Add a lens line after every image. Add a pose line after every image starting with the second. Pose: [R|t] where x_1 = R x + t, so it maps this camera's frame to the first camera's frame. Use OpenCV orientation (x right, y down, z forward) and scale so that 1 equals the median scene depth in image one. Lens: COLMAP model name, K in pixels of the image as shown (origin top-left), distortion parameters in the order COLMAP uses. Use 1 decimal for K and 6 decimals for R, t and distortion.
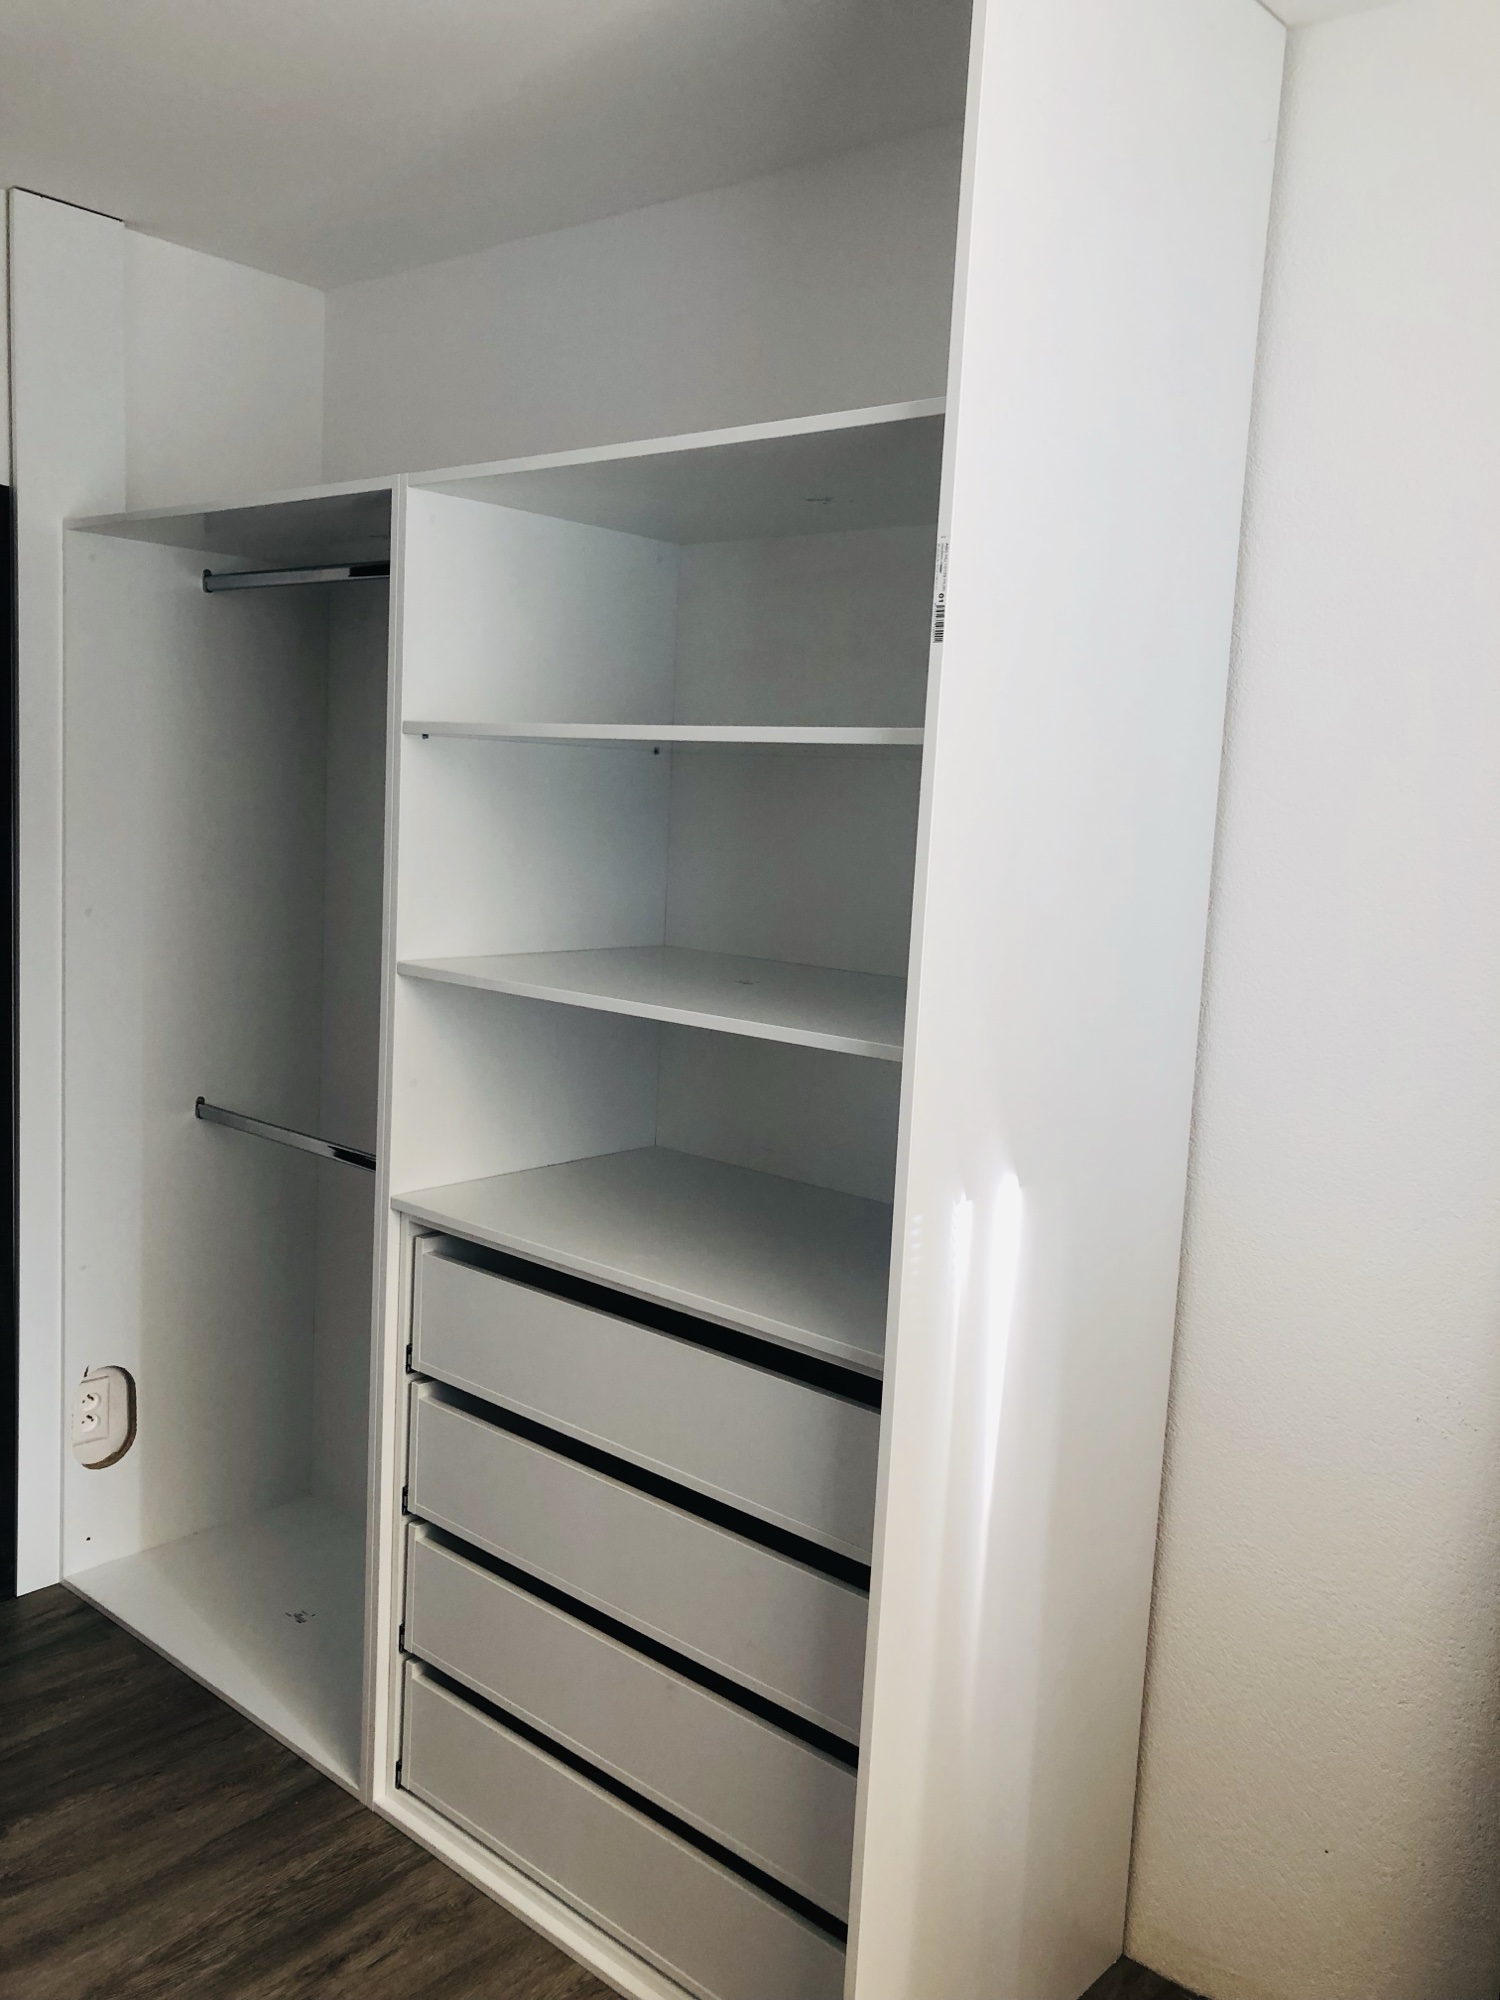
lens RADIAL K [[1653.5, 0, 750.0], [0, 1653.5, 1000.0], [0, 0, 1]] dist [-0.013930, 0.048181]
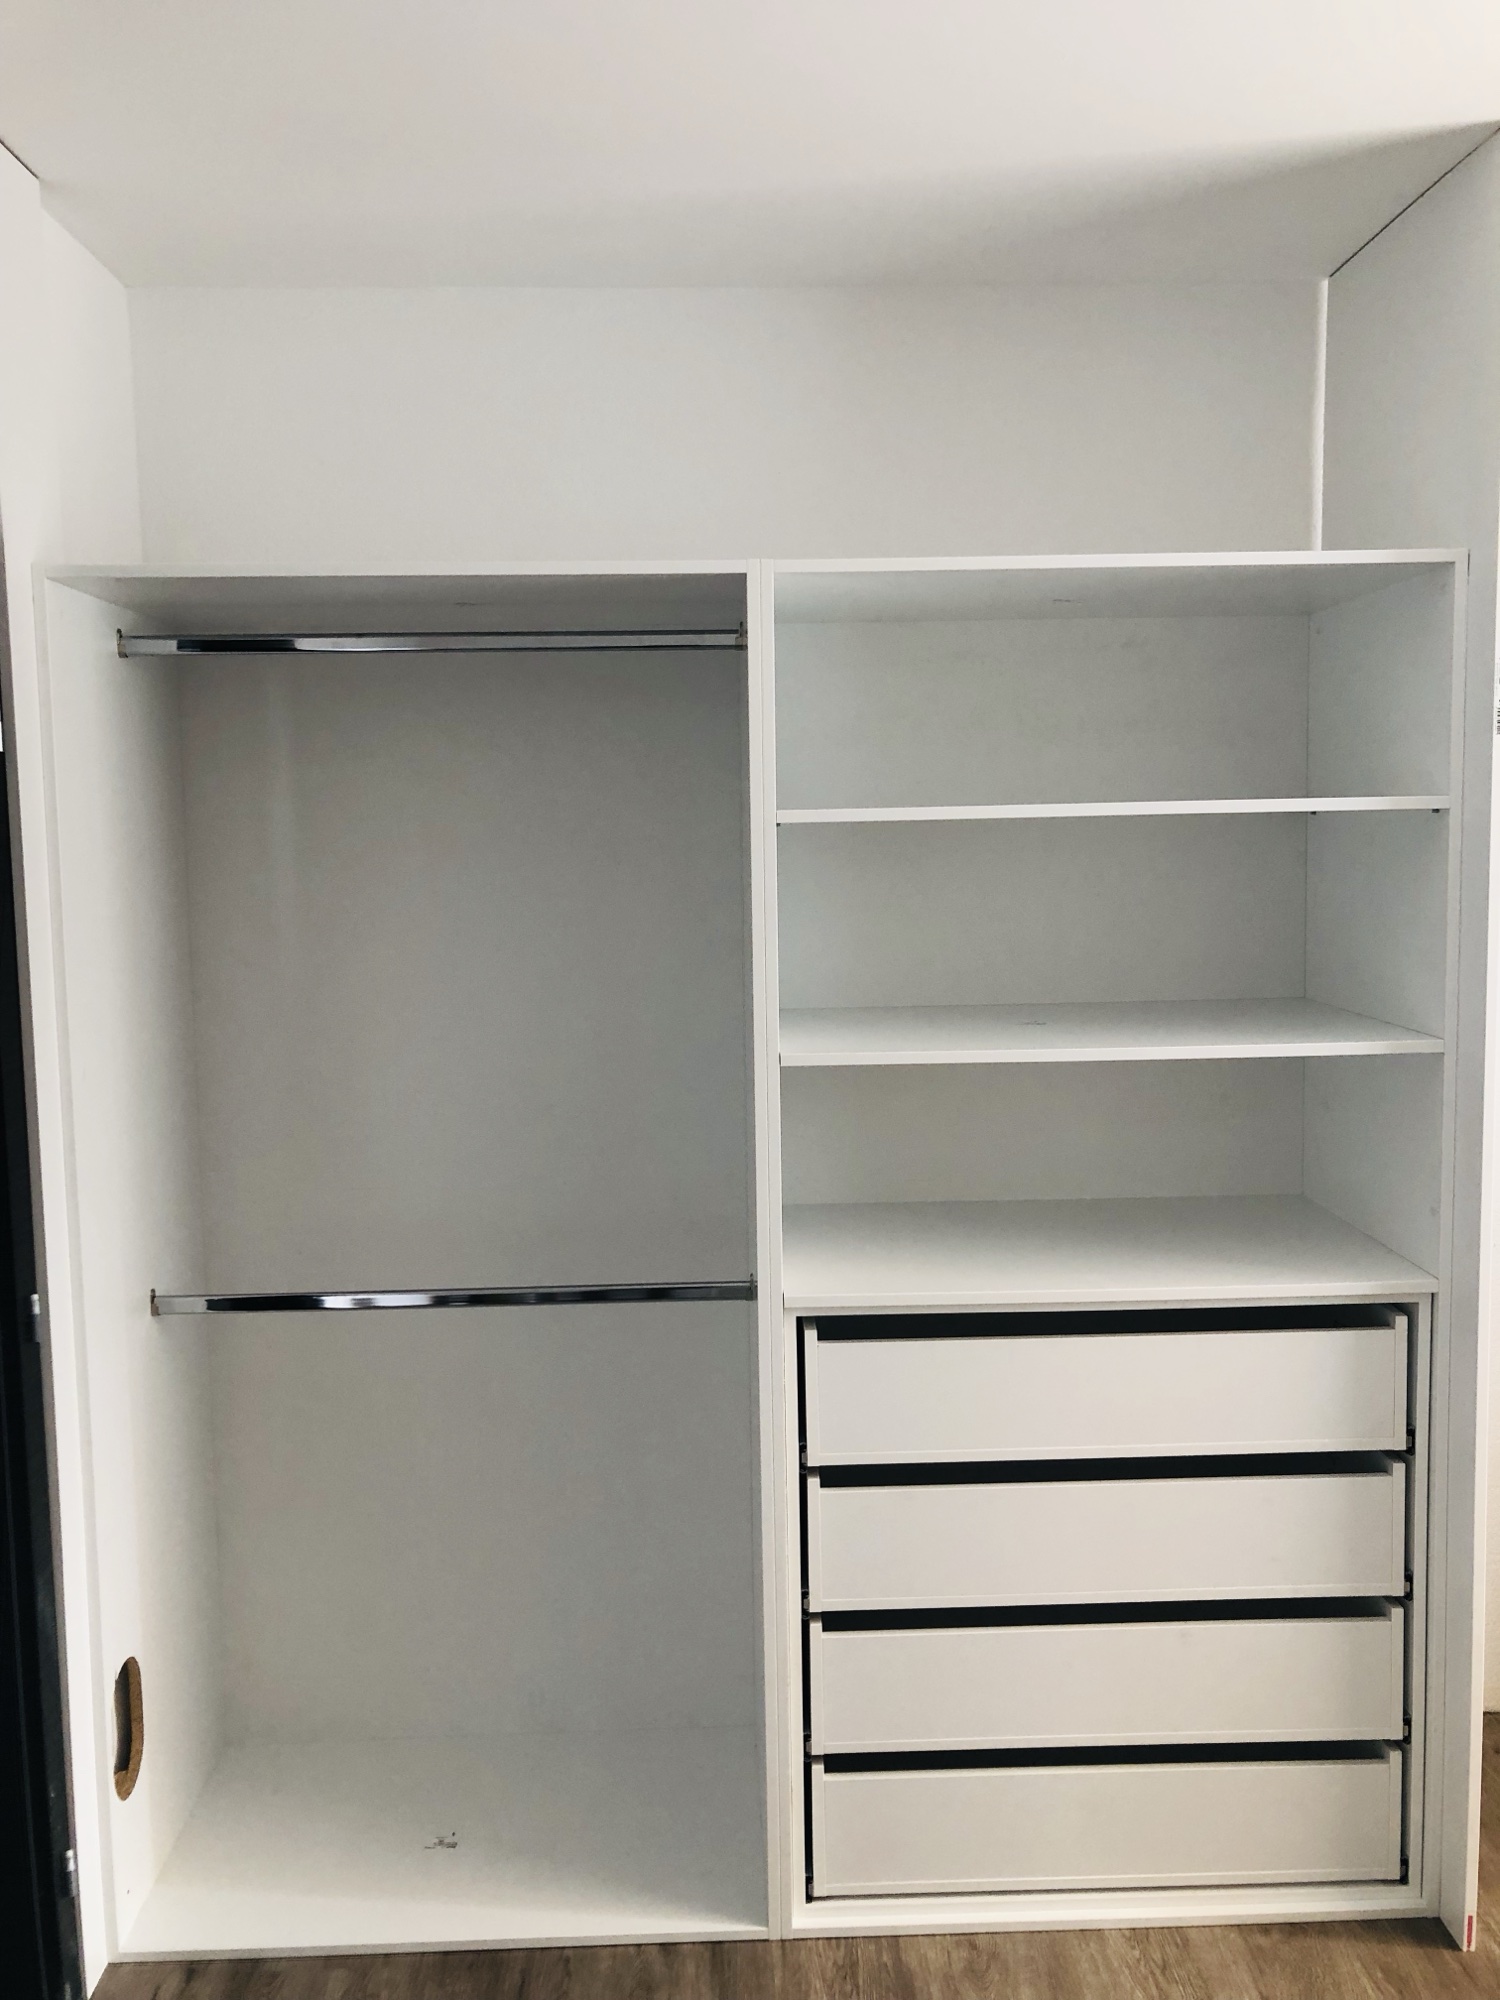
lens RADIAL K [[1646.5, 0, 748.3], [0, 1646.5, 967.6], [0, 0, 1]] dist [0.001697, 0.003382]
pose [[0.729464, -0.119482, 0.673503, -0.902878], [0.139498, 0.989919, 0.024527, -0.102123], [-0.669644, 0.076060, 0.738777, 0.296331]]
